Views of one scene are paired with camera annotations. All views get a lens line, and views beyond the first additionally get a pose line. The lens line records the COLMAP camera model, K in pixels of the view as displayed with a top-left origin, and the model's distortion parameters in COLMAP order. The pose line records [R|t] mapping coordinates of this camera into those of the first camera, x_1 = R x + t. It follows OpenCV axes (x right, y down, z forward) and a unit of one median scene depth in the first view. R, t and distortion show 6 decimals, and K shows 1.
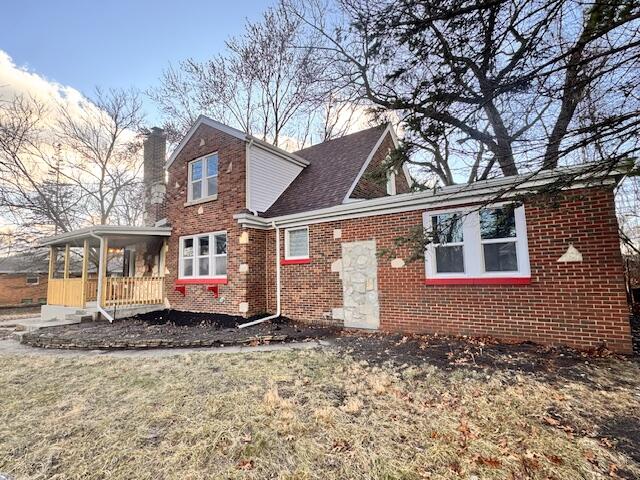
lens RADIAL K [[415.2, 0, 320.0], [0, 415.2, 240.0], [0, 0, 1]] dist [0.000586, 0.000686]
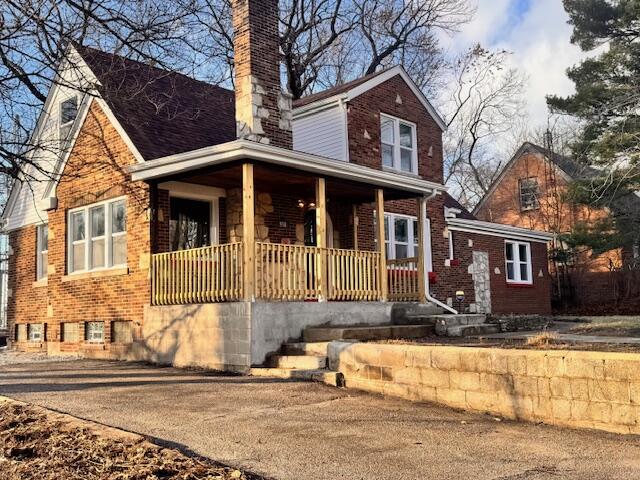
lens RADIAL K [[637.1, 0, 320.0], [0, 637.1, 240.0], [0, 0, 1]] dist [0.135234, -0.001495]
pose [[0.039322, 0.124976, 0.991380, -1.878980], [-0.074344, 0.989764, -0.121823, 0.243194], [-0.996457, -0.068913, 0.048211, 1.369657]]
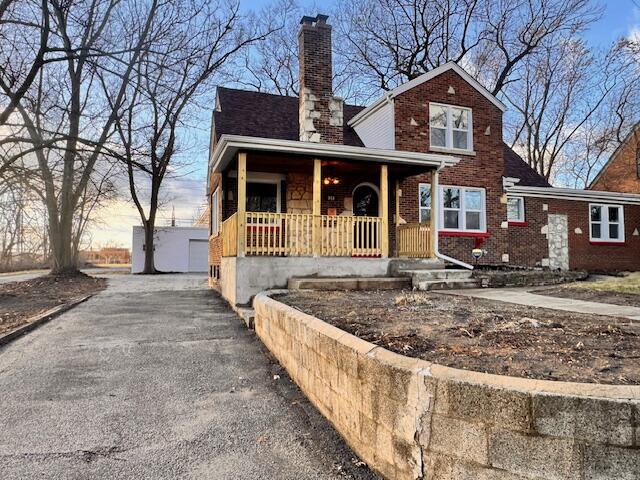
lens RADIAL K [[415.2, 0, 320.0], [0, 415.2, 240.0], [0, 0, 1]] dist [0.000586, 0.000686]
pose [[0.476116, 0.058267, 0.877450, -1.592549], [-0.091618, 0.995659, -0.016404, 0.193901], [-0.874597, -0.072580, 0.479387, 0.997811]]
